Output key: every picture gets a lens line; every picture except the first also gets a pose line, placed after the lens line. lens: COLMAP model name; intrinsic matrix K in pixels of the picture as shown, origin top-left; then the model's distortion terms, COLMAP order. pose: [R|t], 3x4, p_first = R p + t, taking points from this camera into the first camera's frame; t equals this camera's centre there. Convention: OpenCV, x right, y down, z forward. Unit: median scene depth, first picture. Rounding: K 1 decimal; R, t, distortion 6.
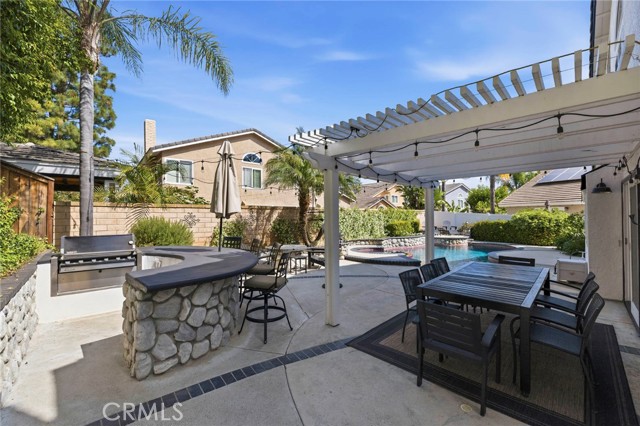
lens RADIAL K [[267.3, 0, 319.7], [0, 267.3, 209.6], [0, 0, 1]] dist [-0.000245, 0.000195]
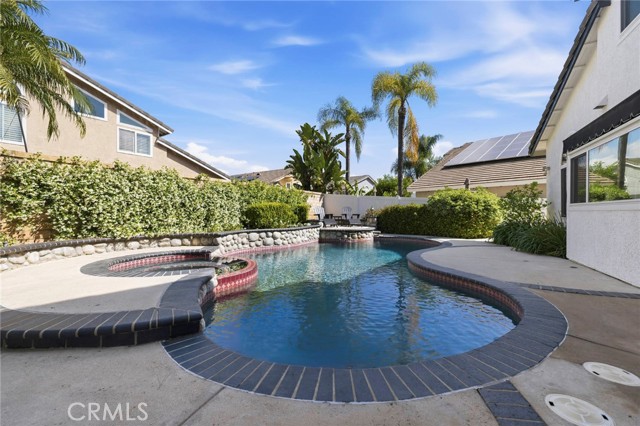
lens RADIAL K [[267.3, 0, 319.7], [0, 267.3, 209.6], [0, 0, 1]] dist [-0.000245, 0.000195]
pose [[0.952593, 0.007036, 0.304167, 0.441471], [-0.010546, 0.999895, 0.009898, 0.101567], [-0.304066, -0.012636, 0.952567, 0.801145]]
